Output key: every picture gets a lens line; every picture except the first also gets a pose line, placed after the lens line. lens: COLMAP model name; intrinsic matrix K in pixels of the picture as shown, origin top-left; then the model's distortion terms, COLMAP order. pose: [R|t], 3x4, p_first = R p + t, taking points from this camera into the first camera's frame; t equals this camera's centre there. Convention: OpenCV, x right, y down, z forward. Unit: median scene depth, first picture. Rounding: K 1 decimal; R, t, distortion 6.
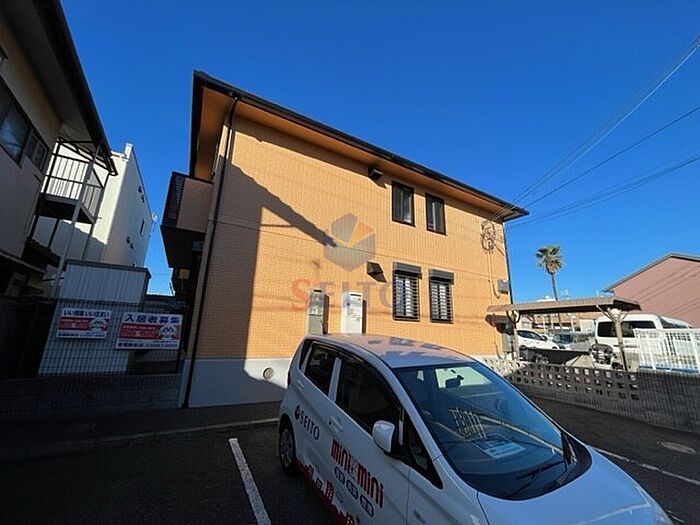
lens RADIAL K [[280.5, 0, 348.0], [0, 280.5, 264.6], [0, 0, 1]] dist [-0.003330, -0.000607]
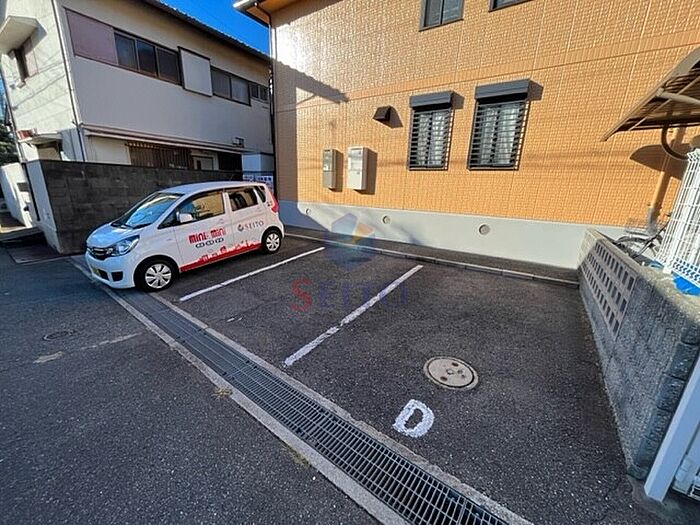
lens RADIAL K [[280.5, 0, 348.0], [0, 280.5, 264.6], [0, 0, 1]] dist [-0.003330, -0.000607]
pose [[0.430248, 0.222380, -0.874890, 1.015864], [0.193036, 0.924098, 0.329818, 0.154742], [0.881830, -0.310789, 0.354664, 0.454371]]
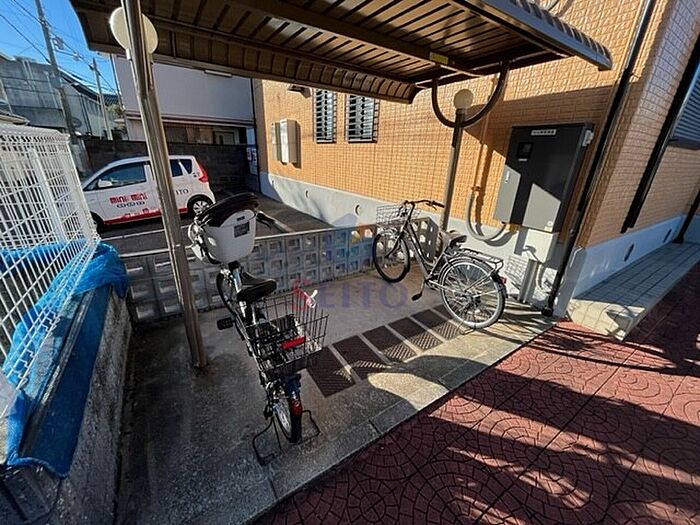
lens RADIAL K [[280.5, 0, 348.0], [0, 280.5, 264.6], [0, 0, 1]] dist [-0.003330, -0.000607]
pose [[0.046110, 0.339349, -0.939530, 1.208809], [0.200970, 0.918148, 0.341490, 0.289110], [0.978512, -0.204563, -0.025863, 1.136719]]
